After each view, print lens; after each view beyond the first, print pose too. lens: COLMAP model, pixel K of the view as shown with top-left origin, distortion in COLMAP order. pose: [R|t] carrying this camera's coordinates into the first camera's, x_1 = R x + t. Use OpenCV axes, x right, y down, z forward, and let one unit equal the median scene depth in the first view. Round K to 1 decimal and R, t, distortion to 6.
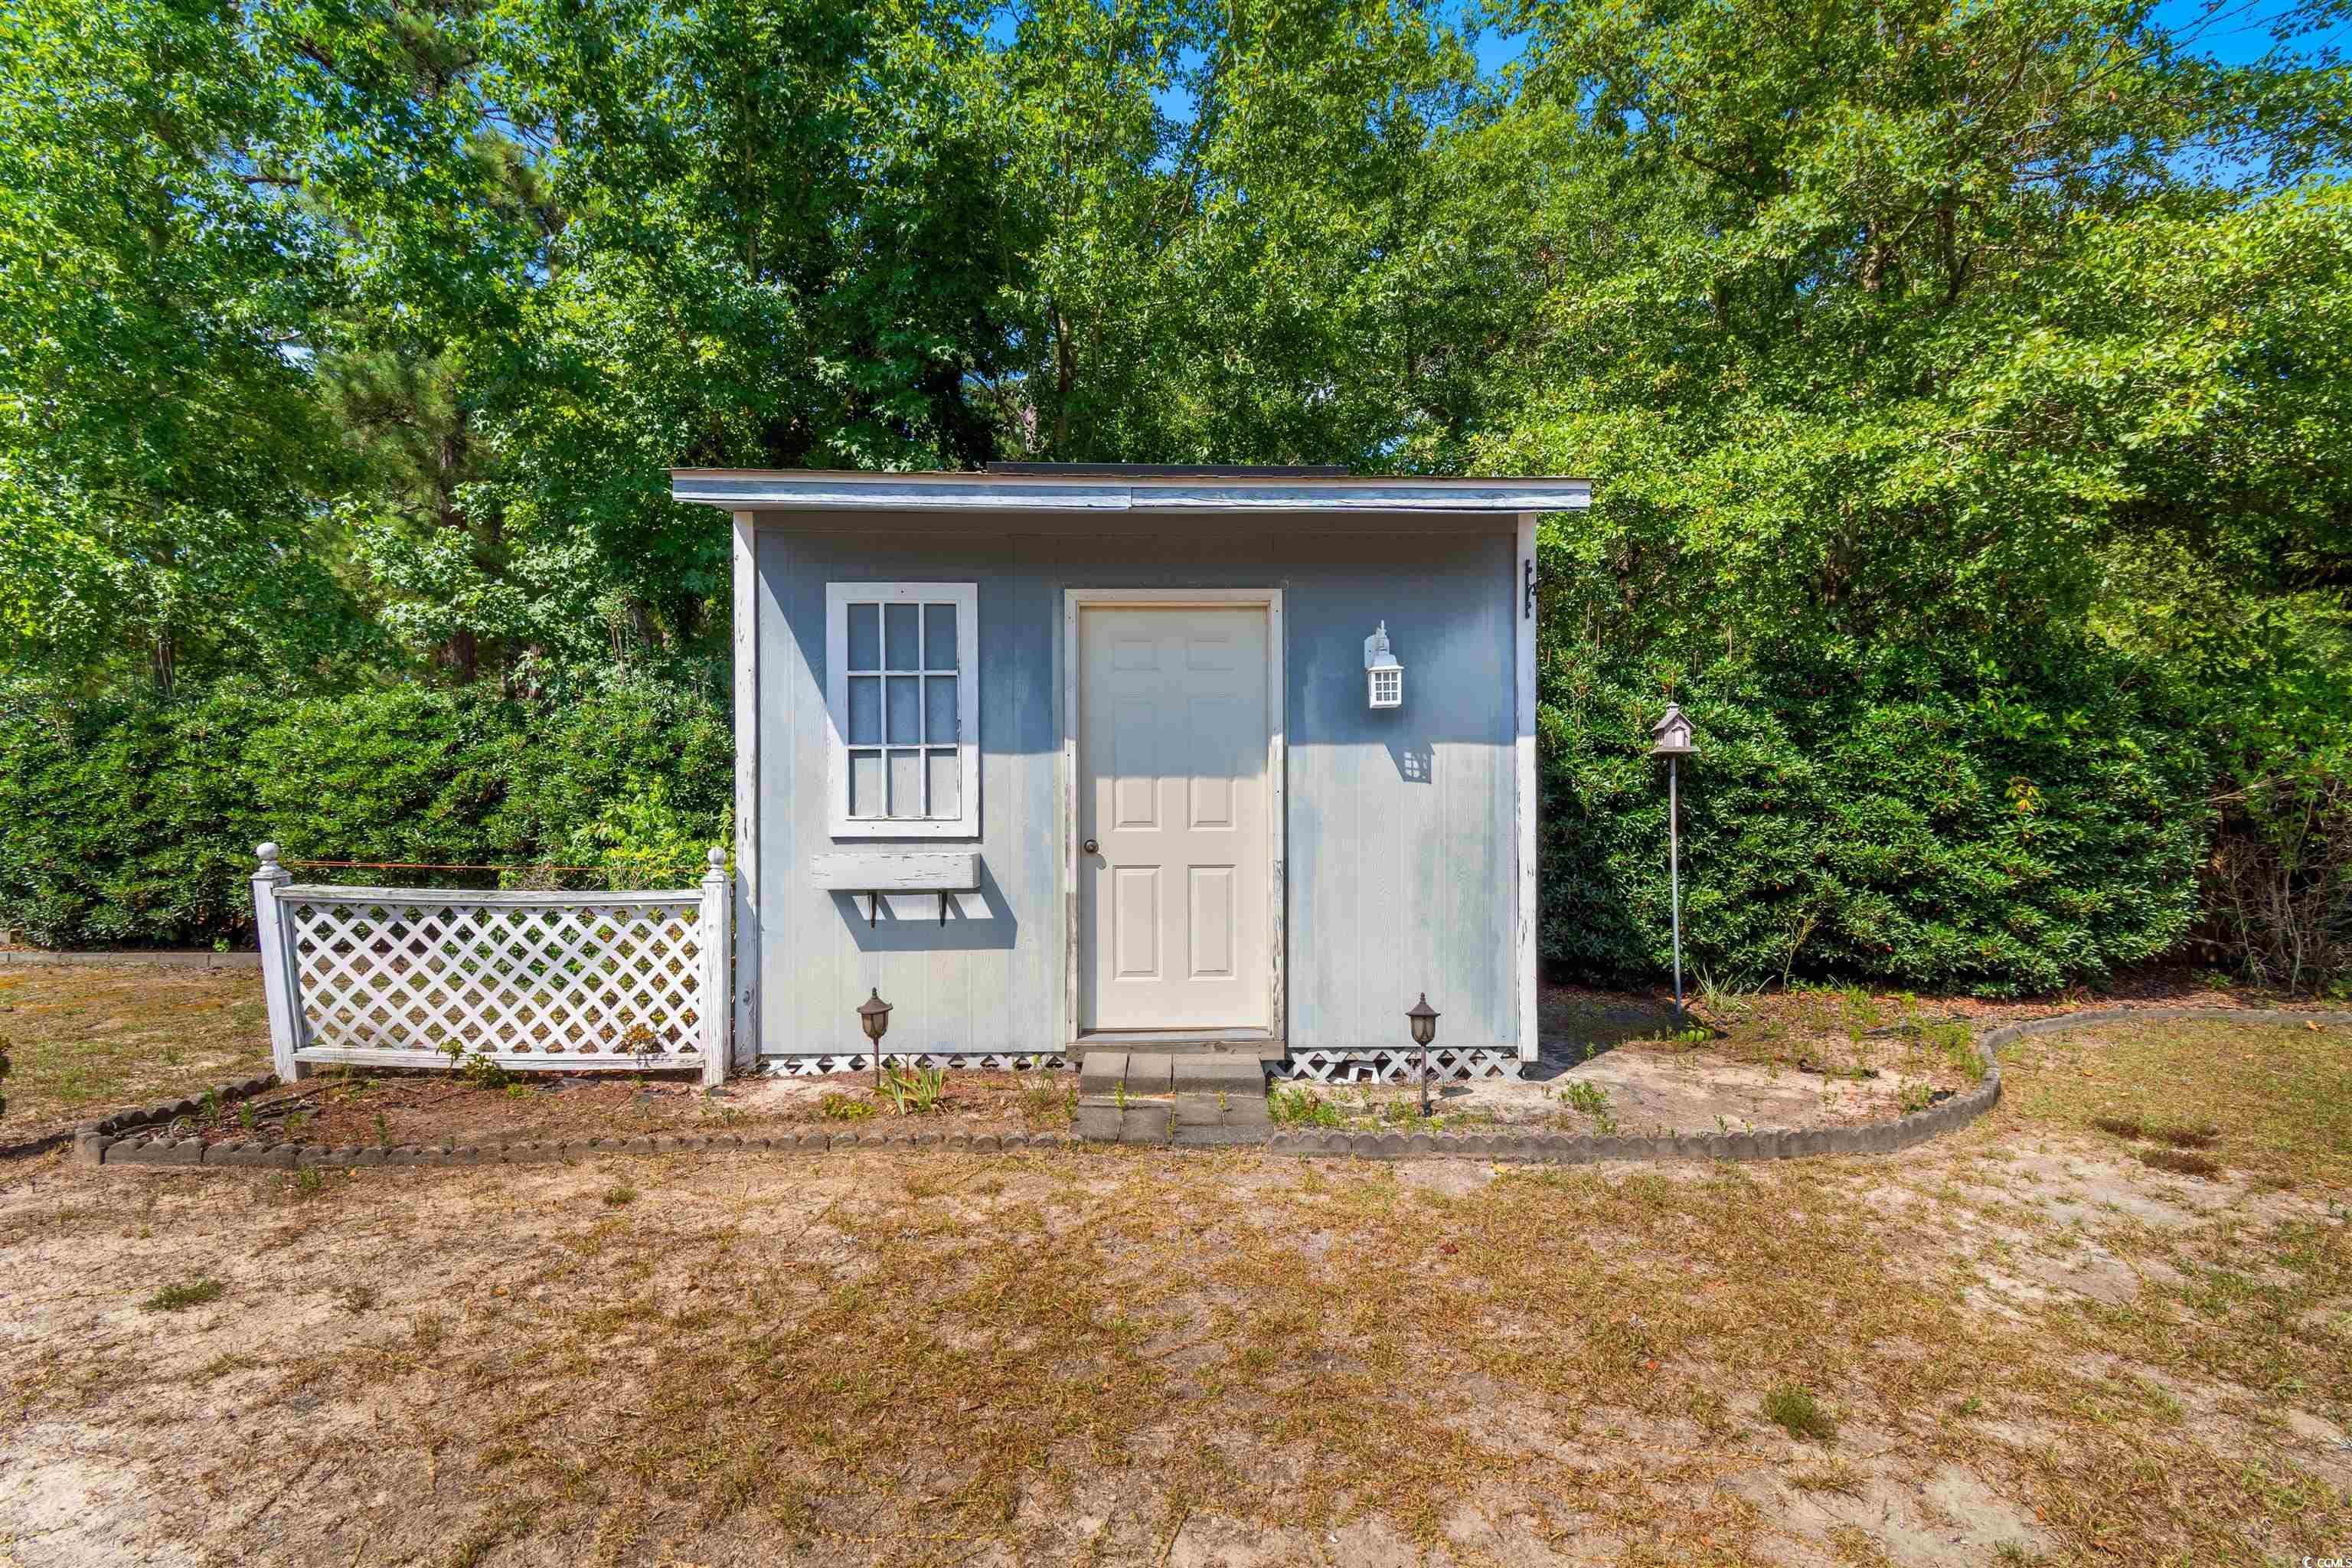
lens RADIAL K [[1066.1, 0, 1180.7], [0, 1066.1, 801.5], [0, 0, 1]] dist [-0.001554, -0.000092]
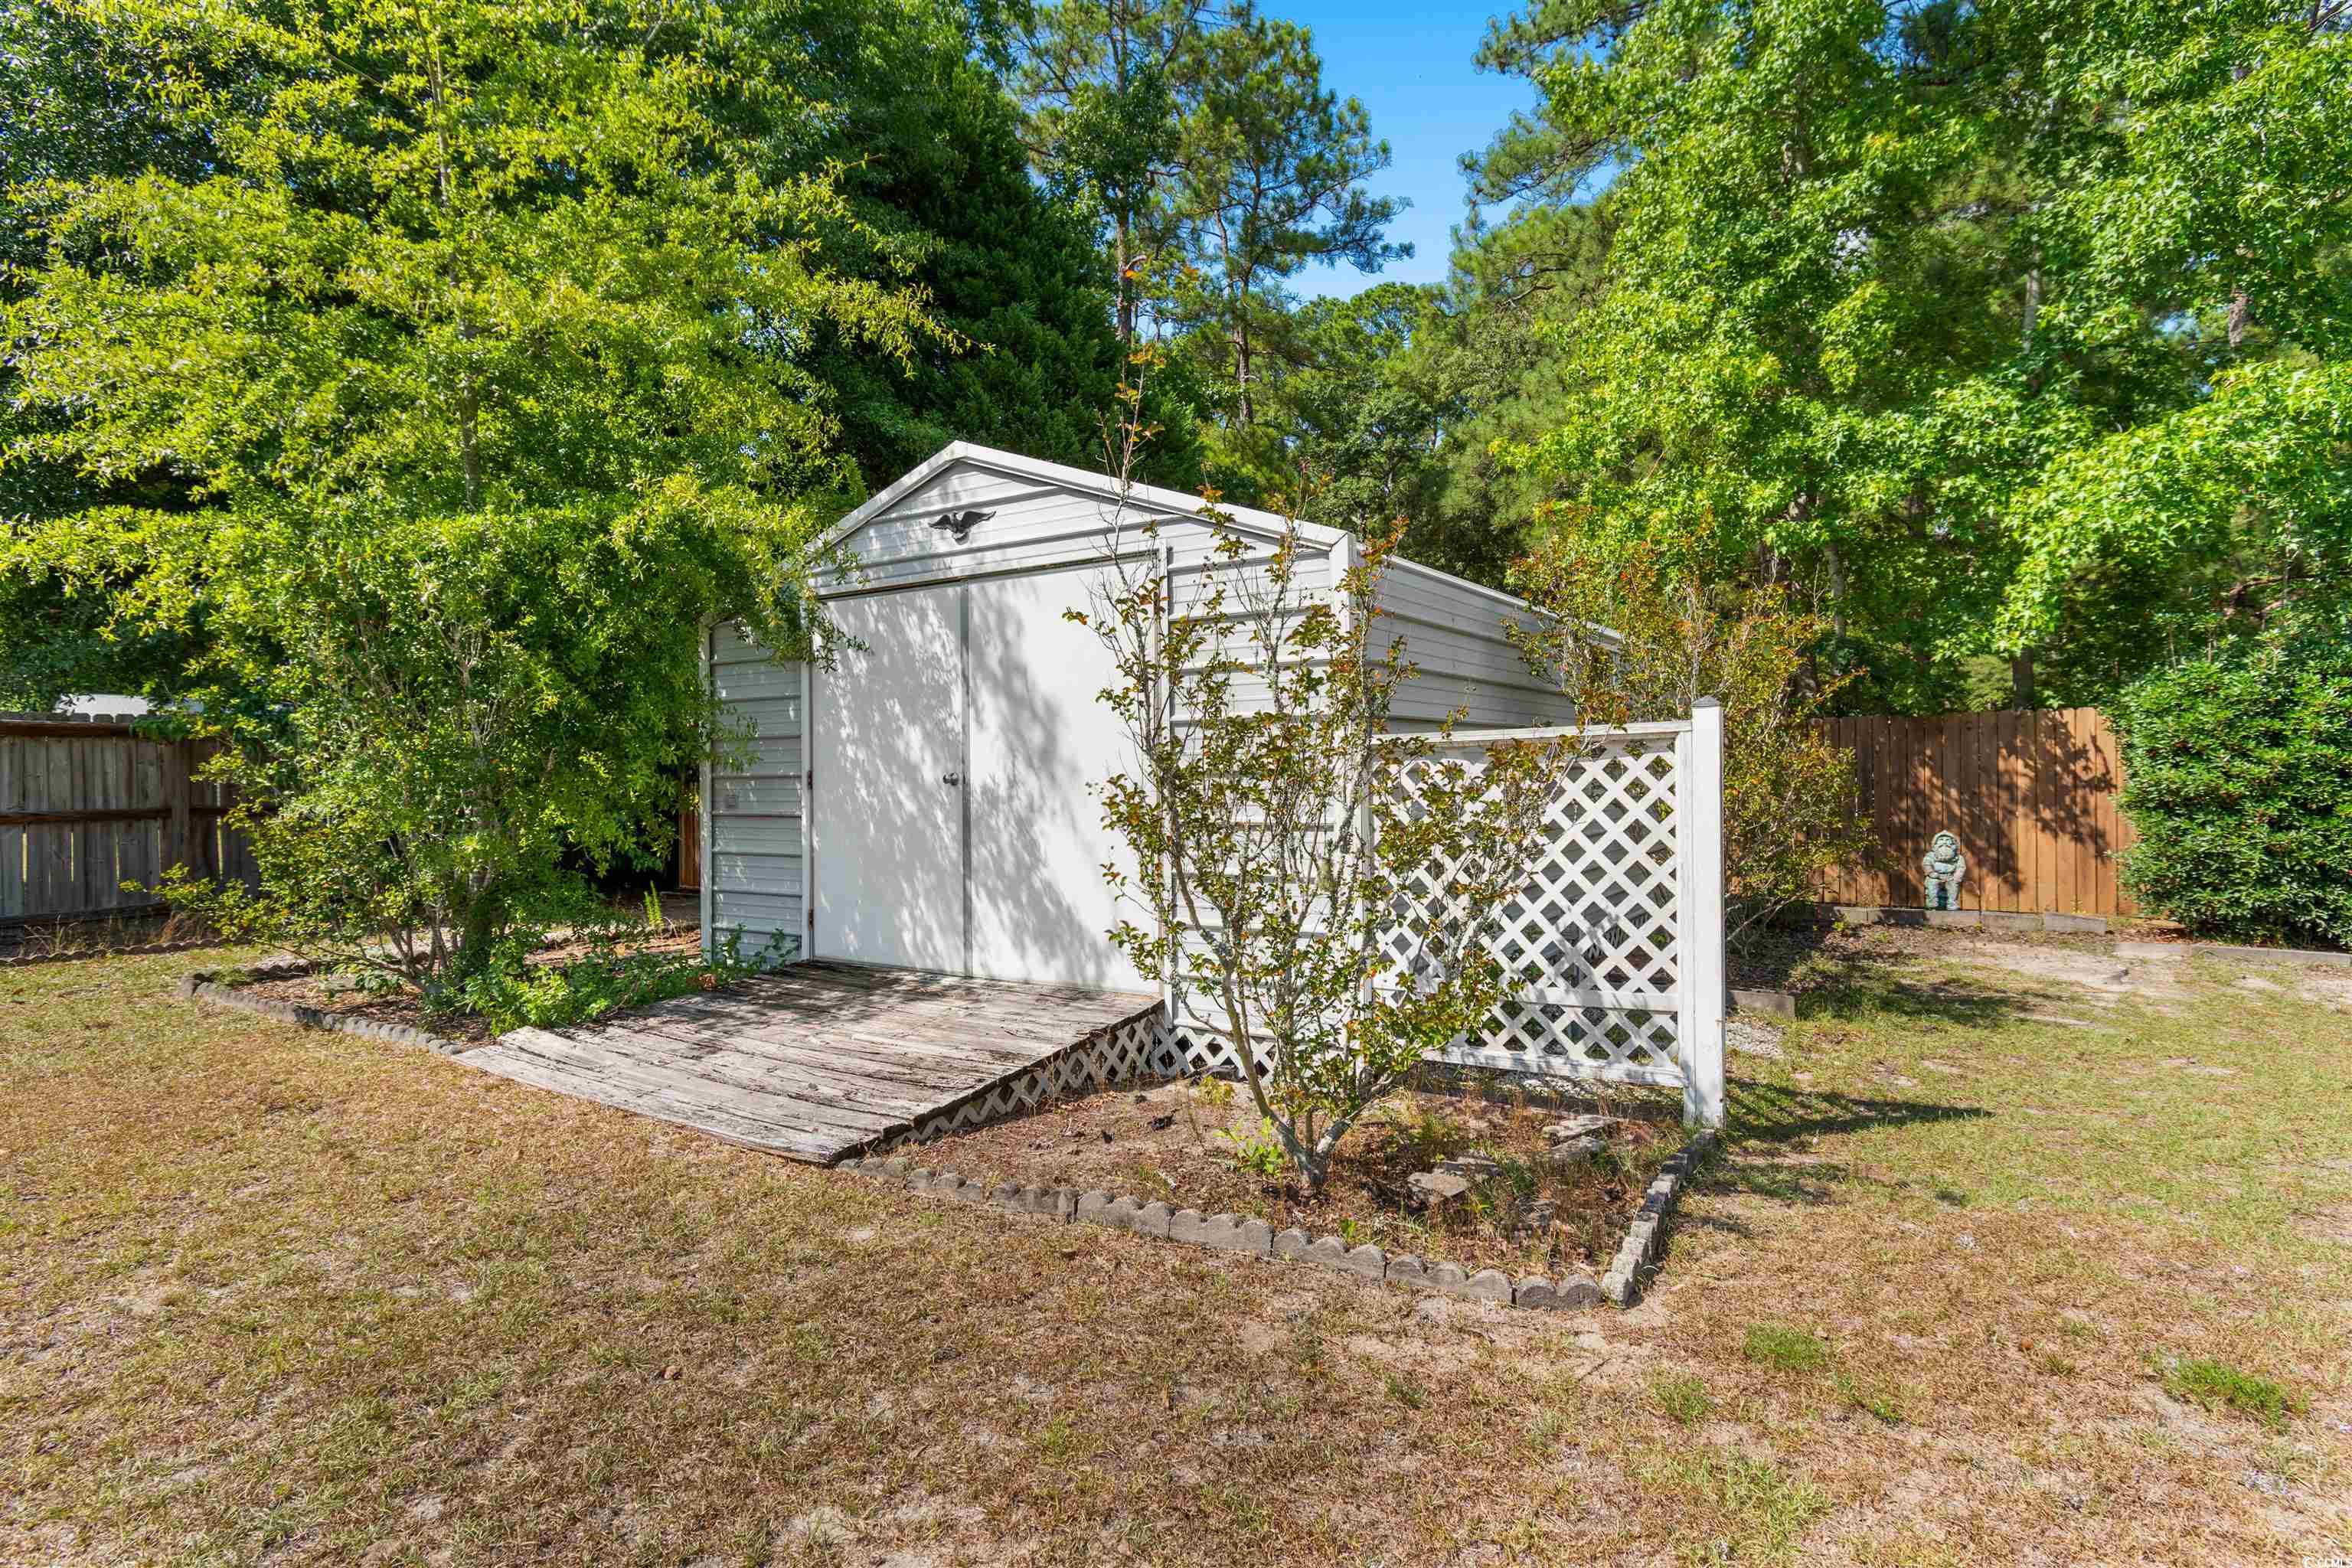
lens RADIAL K [[1250.6, 0, 1179.8], [0, 1250.6, 780.9], [0, 0, 1]] dist [0.001792, 0.000147]
pose [[0.818131, 0.001526, -0.575030, -1.861495], [0.011447, 0.999755, 0.018940, -0.039458], [0.574918, -0.022078, 0.817913, -0.539466]]
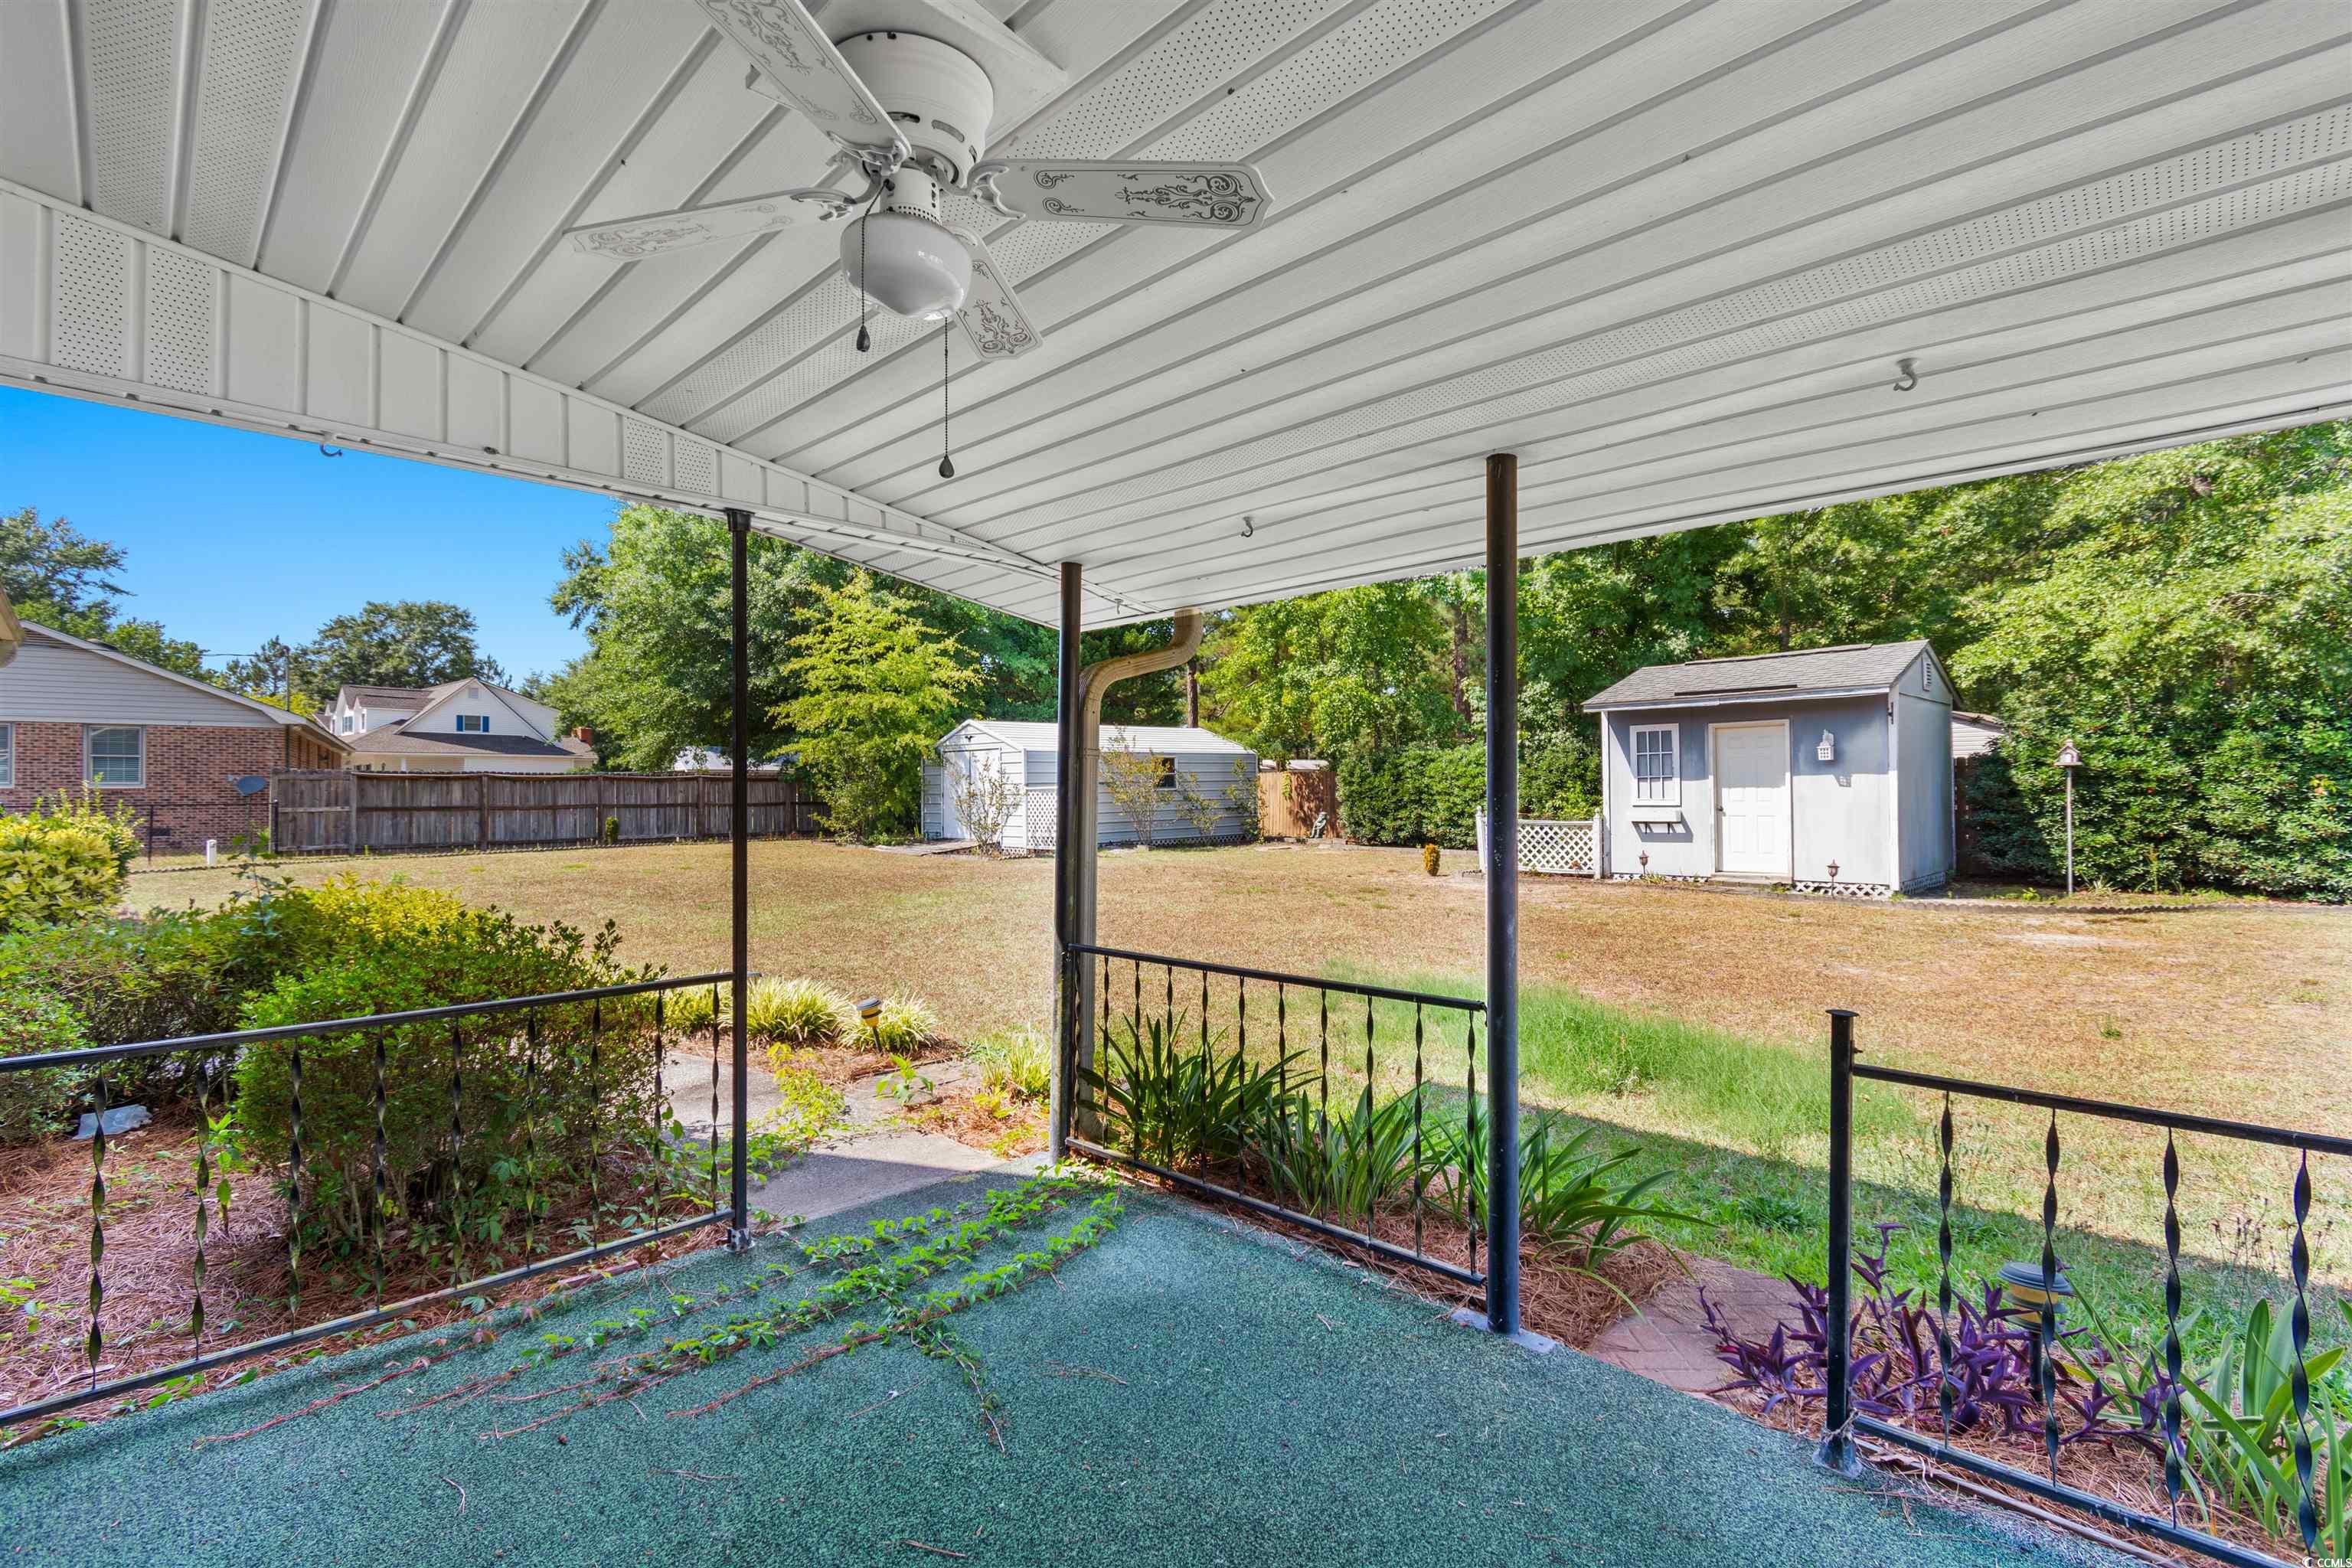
lens RADIAL K [[1066.1, 0, 1179.6], [0, 1066.1, 790.9], [0, 0, 1]] dist [-0.001554, -0.000092]
pose [[0.691607, -0.006027, -0.722249, 0.987561], [0.018895, 0.999774, 0.009750, -0.064189], [0.722027, -0.020391, 0.691564, -2.075348]]
